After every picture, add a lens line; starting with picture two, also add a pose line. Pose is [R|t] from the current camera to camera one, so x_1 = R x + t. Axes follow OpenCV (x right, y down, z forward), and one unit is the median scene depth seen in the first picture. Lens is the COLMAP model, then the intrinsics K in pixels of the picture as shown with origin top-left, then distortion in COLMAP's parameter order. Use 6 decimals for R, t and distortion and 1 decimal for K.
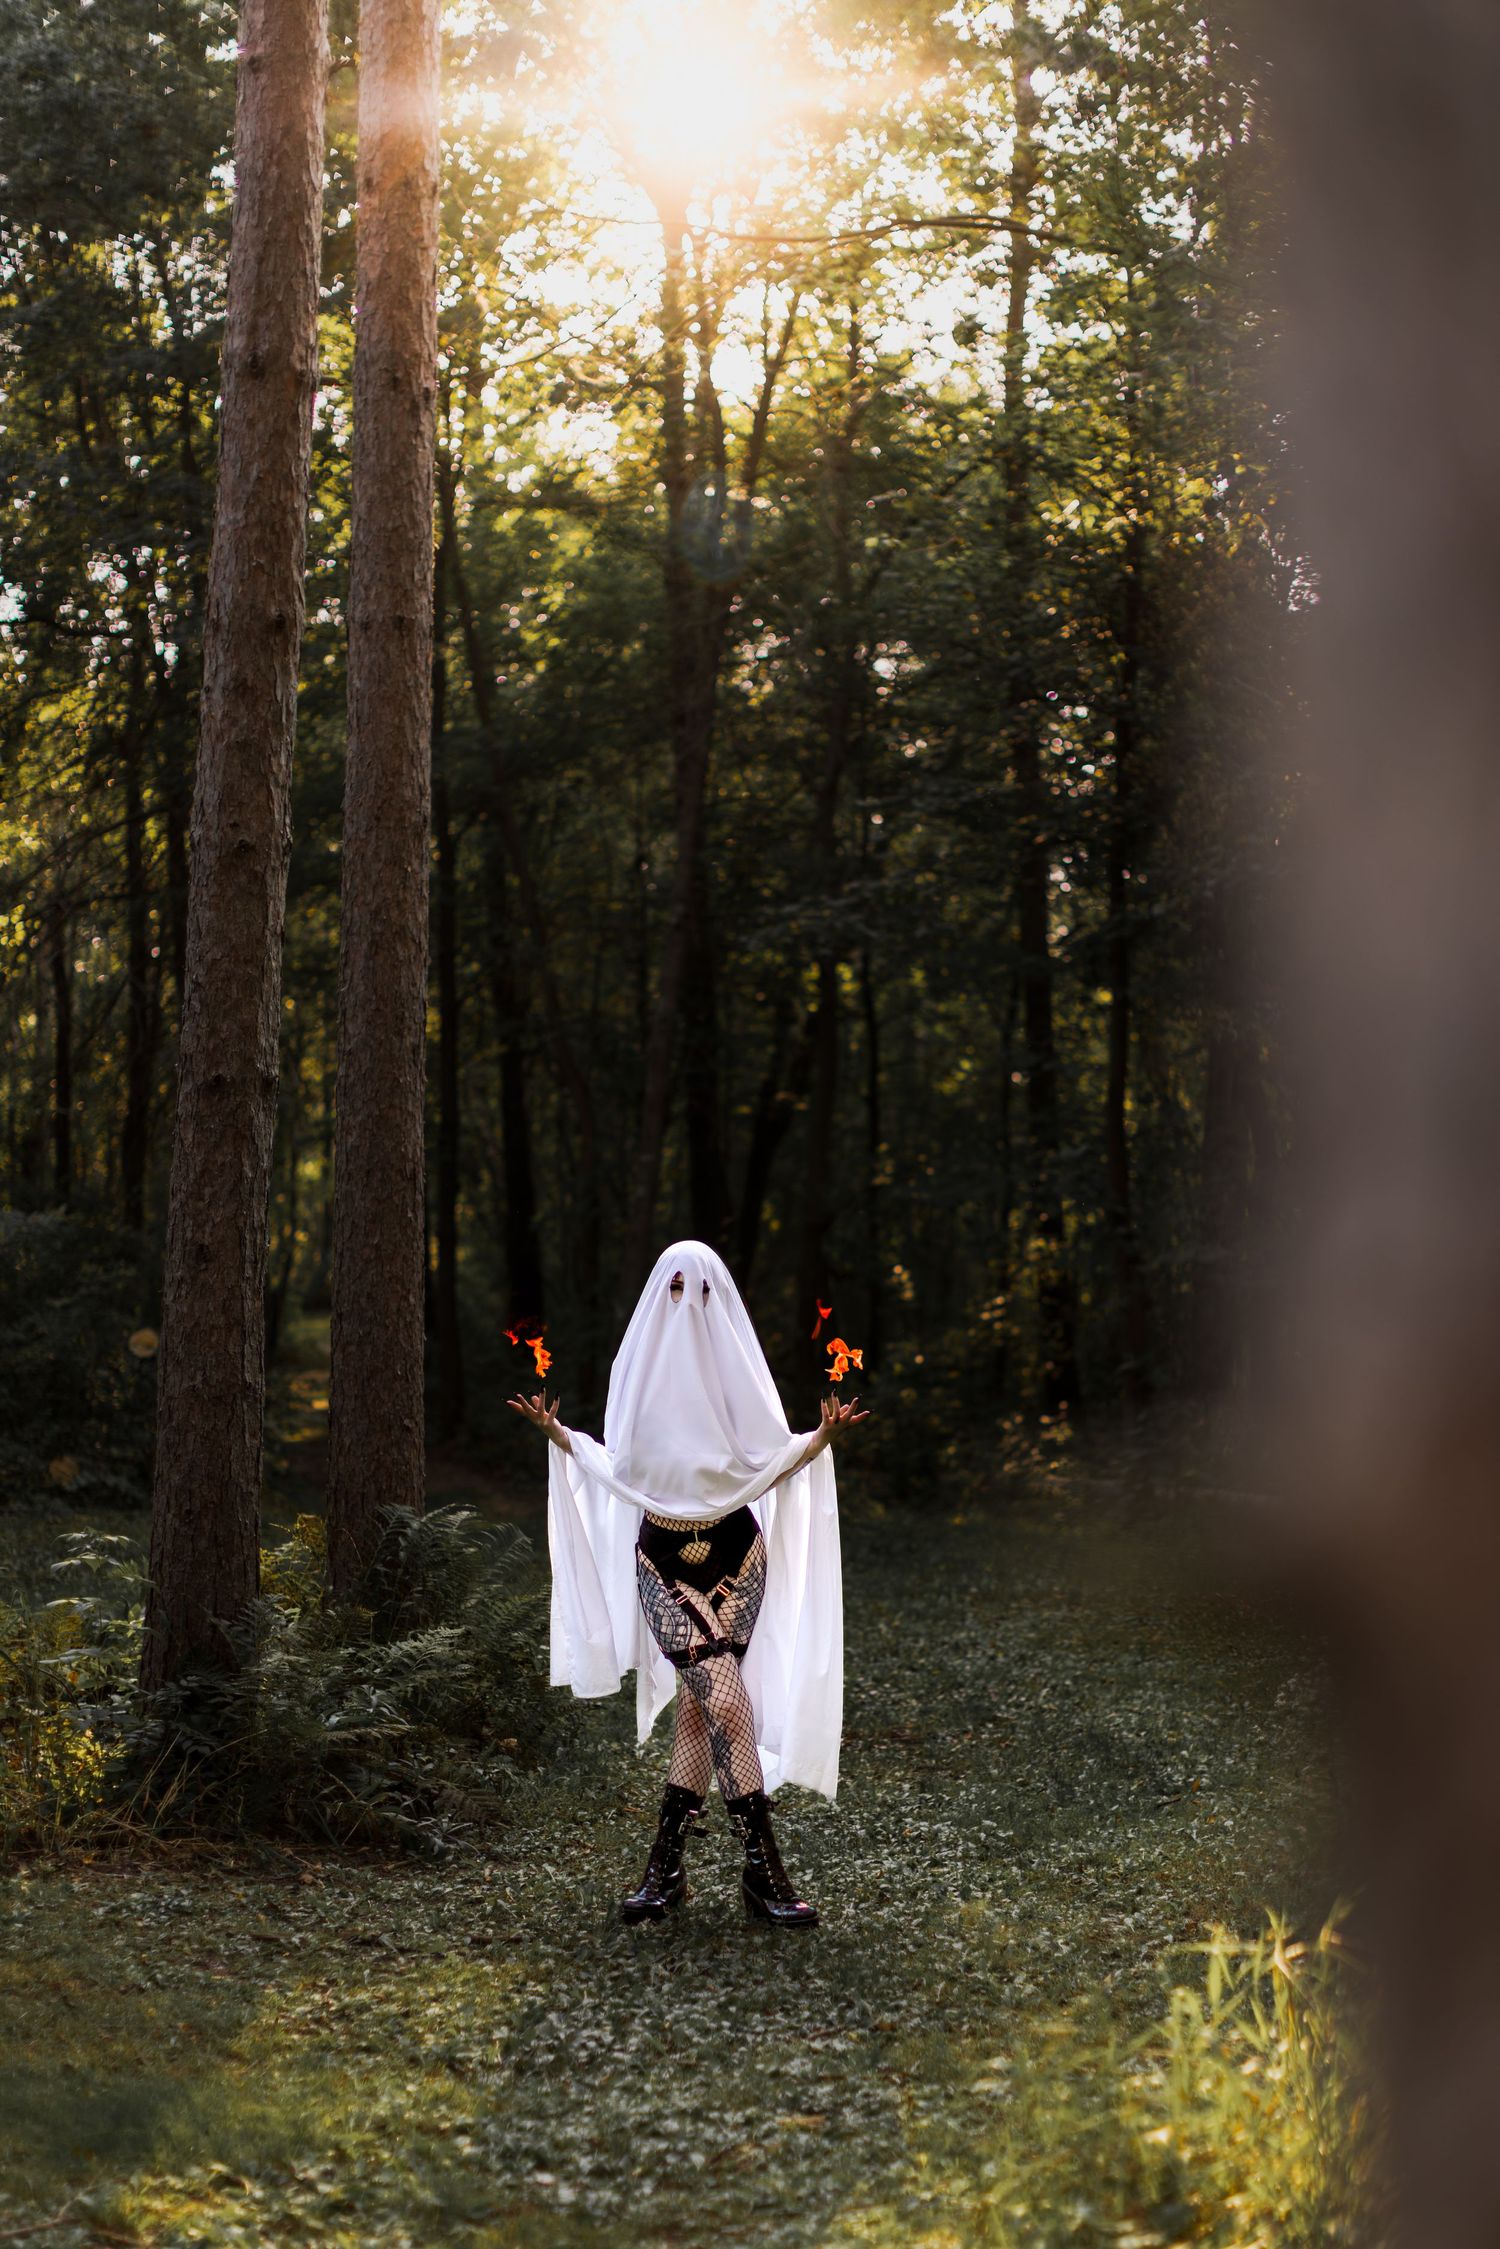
lens RADIAL K [[3231.5, 0, 726.0], [0, 3231.5, 1213.0], [0, 0, 1]] dist [0.005953, 0.009273]
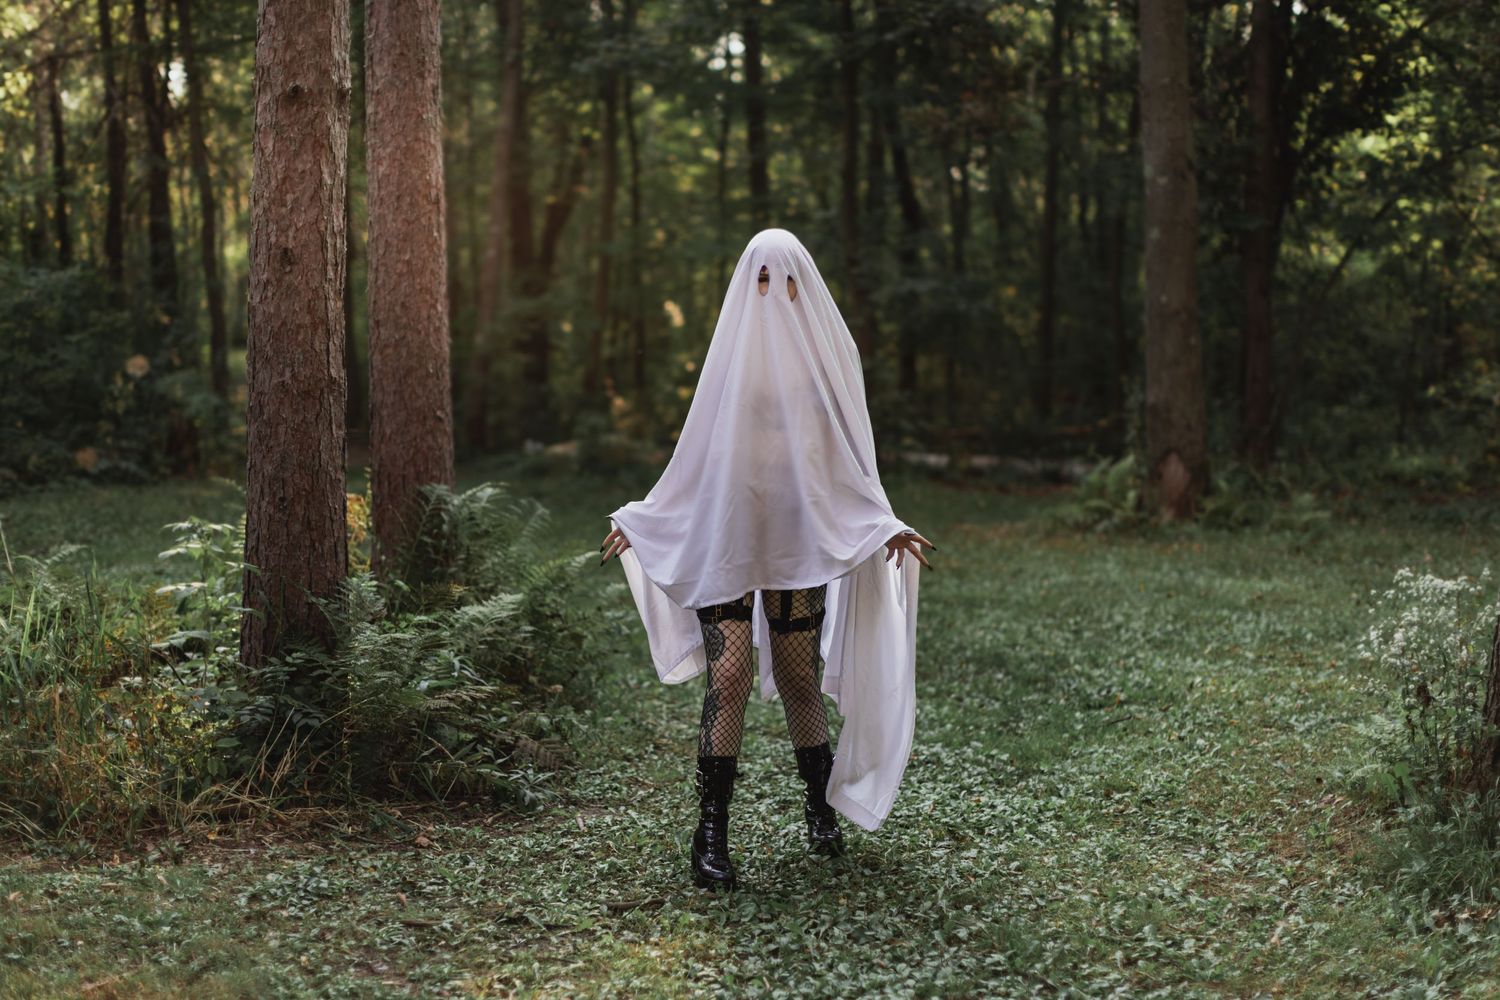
lens RADIAL K [[2066.6, 0, 746.8], [0, 2066.6, 477.7], [0, 0, 1]] dist [0.009156, 0.017376]
pose [[0.992829, -0.025238, 0.116850, -0.092878], [0.013916, 0.995215, 0.096714, 0.021155], [-0.118731, -0.094395, 0.988429, 0.303303]]
